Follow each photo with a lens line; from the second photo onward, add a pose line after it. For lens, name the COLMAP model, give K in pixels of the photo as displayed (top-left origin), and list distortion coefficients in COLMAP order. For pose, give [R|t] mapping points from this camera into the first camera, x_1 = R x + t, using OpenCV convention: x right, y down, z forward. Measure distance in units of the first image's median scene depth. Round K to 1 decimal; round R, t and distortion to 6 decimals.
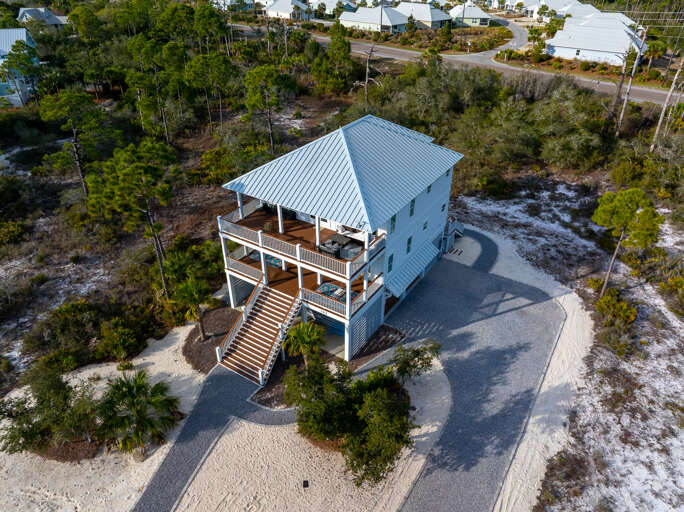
lens RADIAL K [[483.2, 0, 344.8], [0, 483.2, 252.4], [0, 0, 1]] dist [-0.045977, 0.011028]
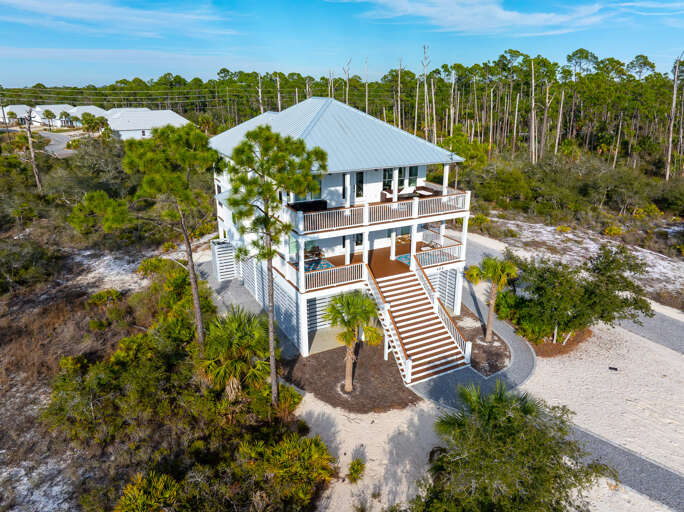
lens RADIAL K [[483.2, 0, 344.8], [0, 483.2, 252.4], [0, 0, 1]] dist [-0.045977, 0.011028]
pose [[0.495117, -0.281057, 0.822111, -0.844639], [0.464656, 0.885198, 0.022785, -0.007347], [-0.734135, 0.370718, 0.568871, 0.585467]]
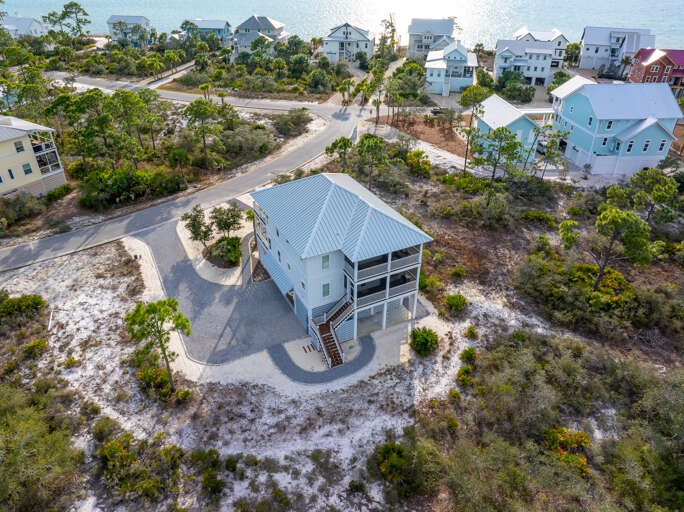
lens RADIAL K [[483.2, 0, 344.8], [0, 483.2, 252.4], [0, 0, 1]] dist [-0.045977, 0.011028]
pose [[-0.497177, 0.458262, -0.736757, 1.176265], [-0.467977, 0.573409, 0.672458, -1.164685], [0.730625, 0.679116, -0.070629, 1.350052]]
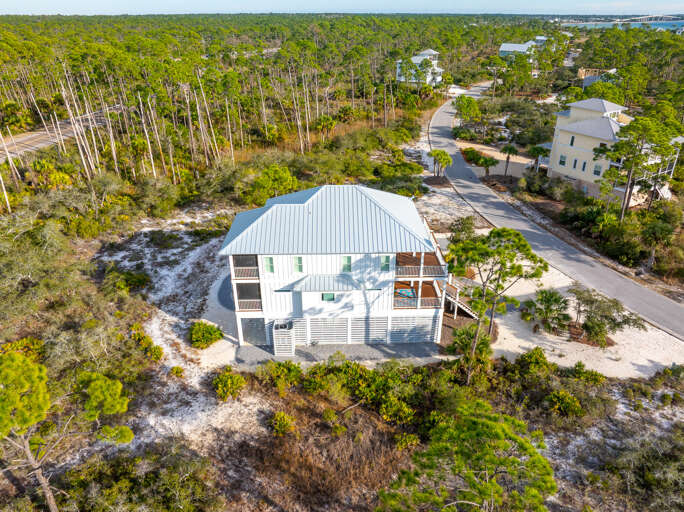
lens RADIAL K [[483.2, 0, 344.8], [0, 483.2, 252.4], [0, 0, 1]] dist [-0.045977, 0.011028]
pose [[-0.563133, -0.369248, 0.739282, -1.019305], [0.441289, 0.622007, 0.646816, -1.006100], [-0.698674, 0.690480, -0.187328, 1.415242]]
